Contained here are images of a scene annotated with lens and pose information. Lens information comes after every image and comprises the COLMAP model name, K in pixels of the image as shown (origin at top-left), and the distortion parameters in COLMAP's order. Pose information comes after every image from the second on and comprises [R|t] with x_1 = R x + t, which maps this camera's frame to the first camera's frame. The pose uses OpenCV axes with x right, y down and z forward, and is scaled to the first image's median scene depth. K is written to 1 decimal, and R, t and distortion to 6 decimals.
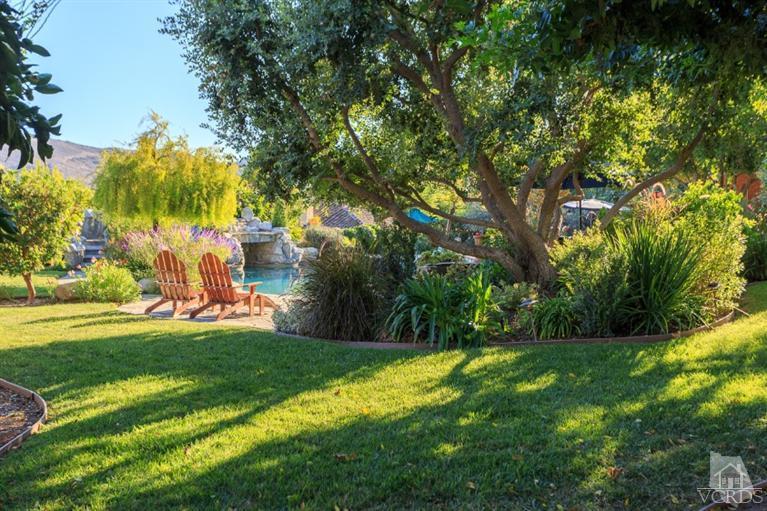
lens RADIAL K [[846.9, 0, 383.3], [0, 846.9, 257.8], [0, 0, 1]] dist [-0.000691, 0.000000]
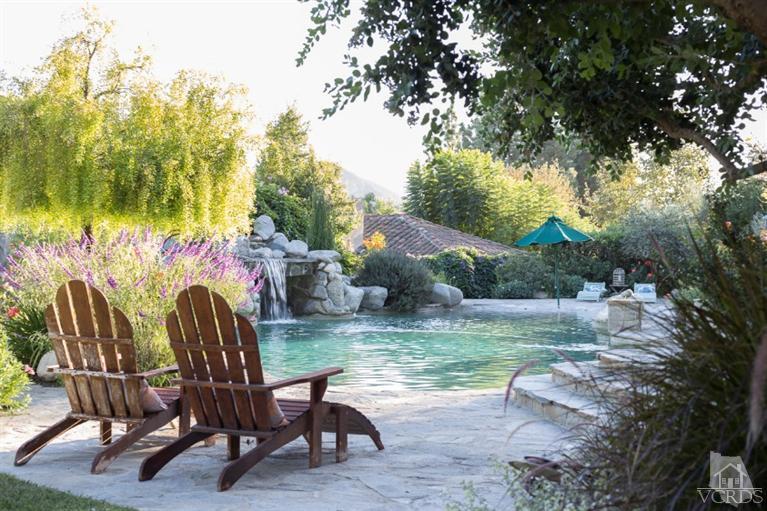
lens RADIAL K [[1096.5, 0, 384.2], [0, 1096.5, 254.1], [0, 0, 1]] dist [0.040636, 0.000000]
pose [[0.999428, -0.003982, -0.033588, -0.082655], [0.002392, 0.998881, -0.047242, 0.001979], [0.033739, 0.047135, 0.998319, 0.398944]]
